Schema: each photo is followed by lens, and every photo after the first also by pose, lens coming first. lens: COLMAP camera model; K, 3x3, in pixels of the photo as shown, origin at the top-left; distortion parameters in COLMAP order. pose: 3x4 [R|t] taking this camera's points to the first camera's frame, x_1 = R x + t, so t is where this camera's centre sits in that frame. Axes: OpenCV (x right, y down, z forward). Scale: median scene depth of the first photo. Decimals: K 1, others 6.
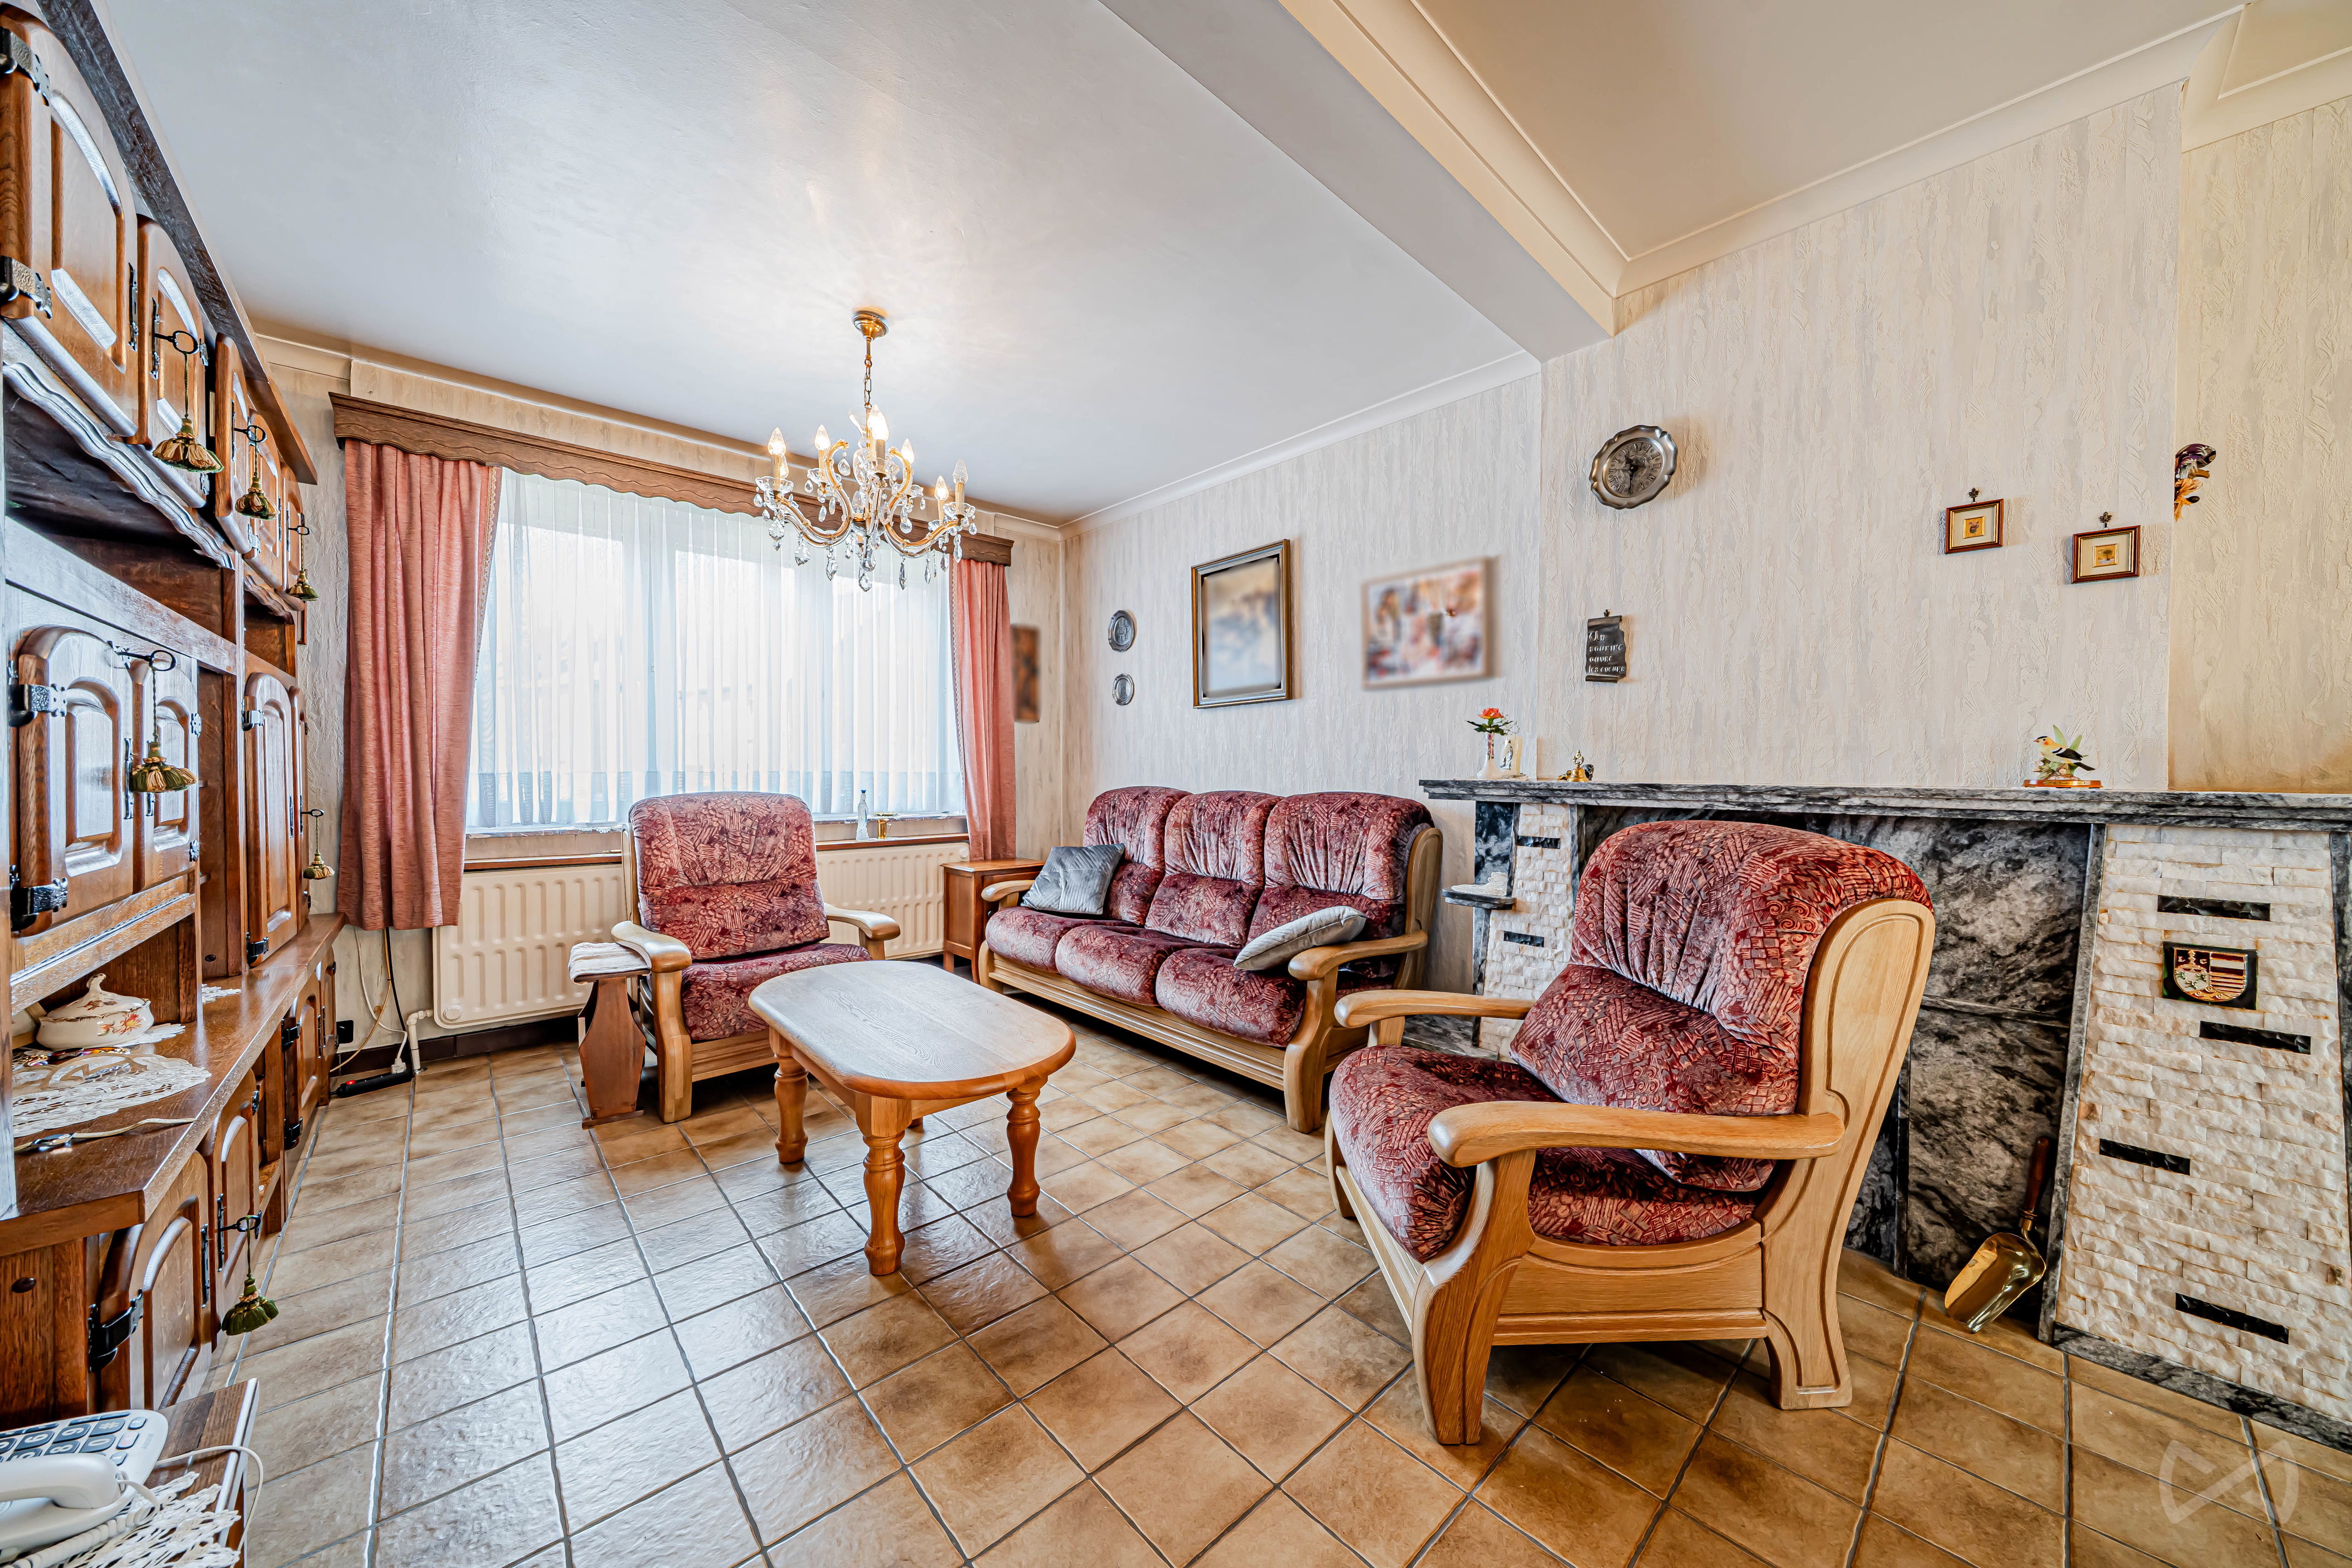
lens RADIAL K [[807.7, 0, 1174.1], [0, 807.7, 779.1], [0, 0, 1]] dist [-0.005076, 0.000214]
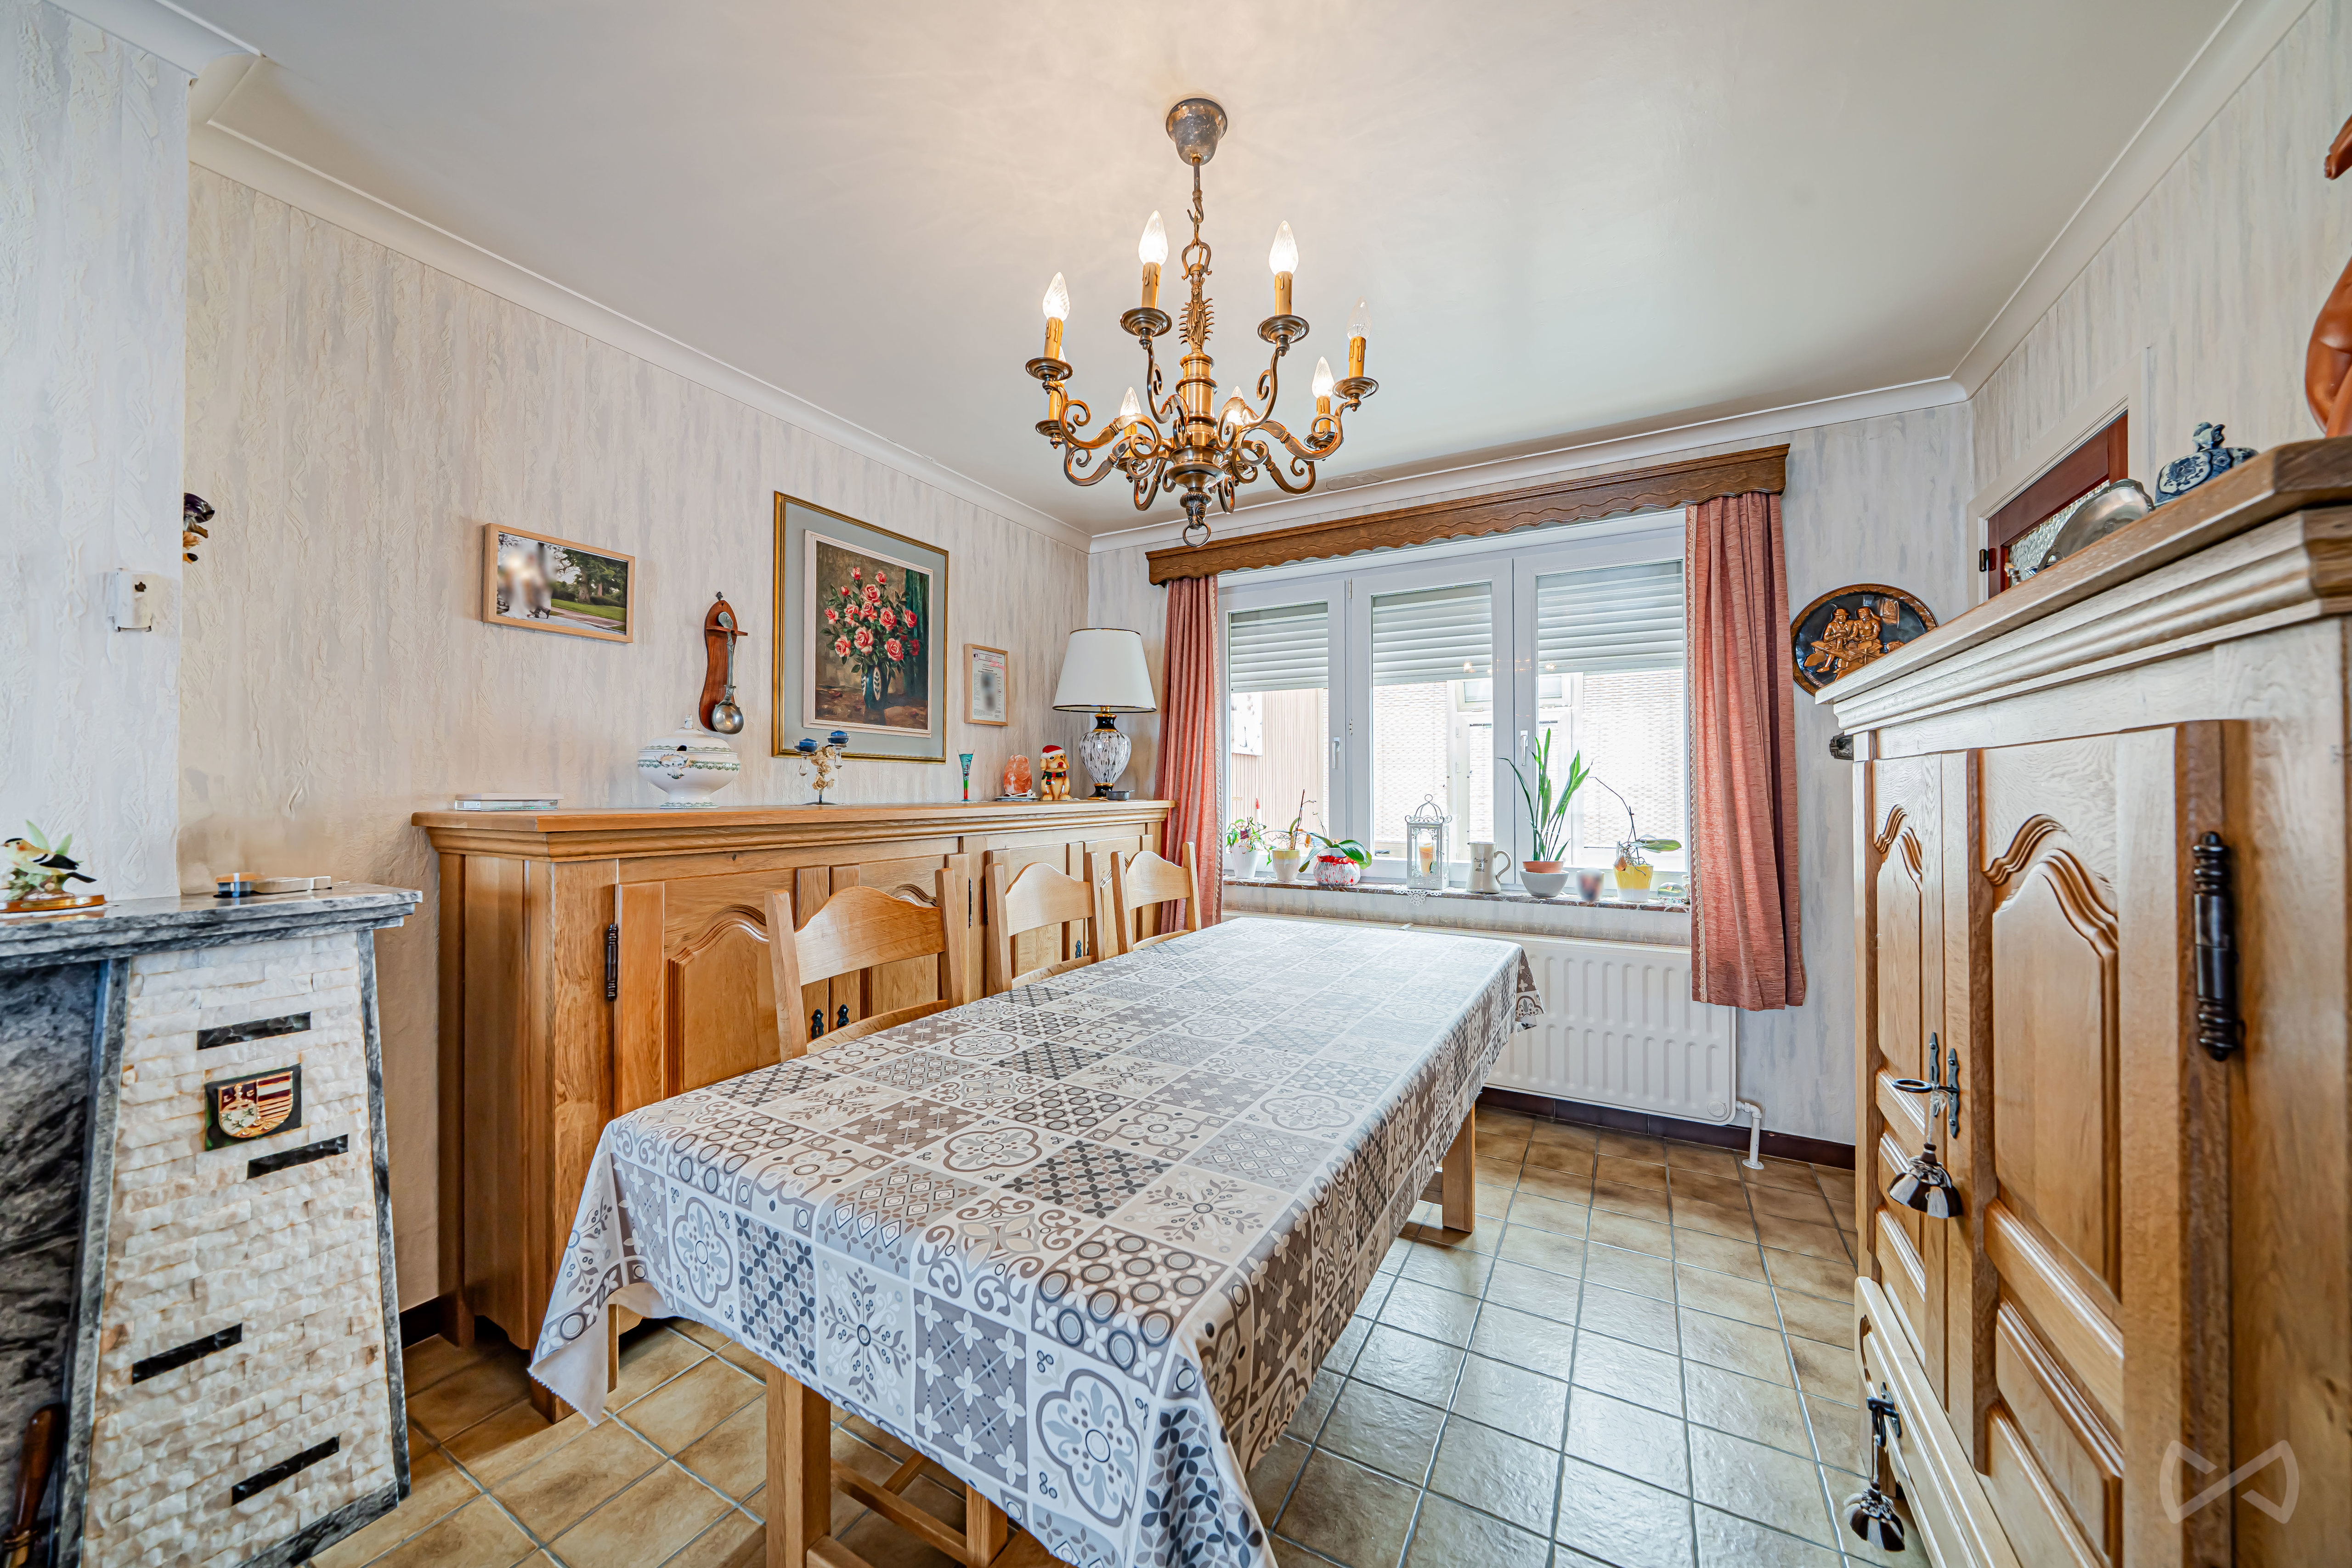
lens RADIAL K [[807.7, 0, 1185.4], [0, 807.7, 783.7], [0, 0, 1]] dist [-0.005076, 0.000214]
pose [[-0.326578, 0.000771, 0.945170, 0.095281], [0.005756, 0.999983, 0.001173, -0.107721], [-0.945153, 0.005824, -0.326576, 0.292311]]
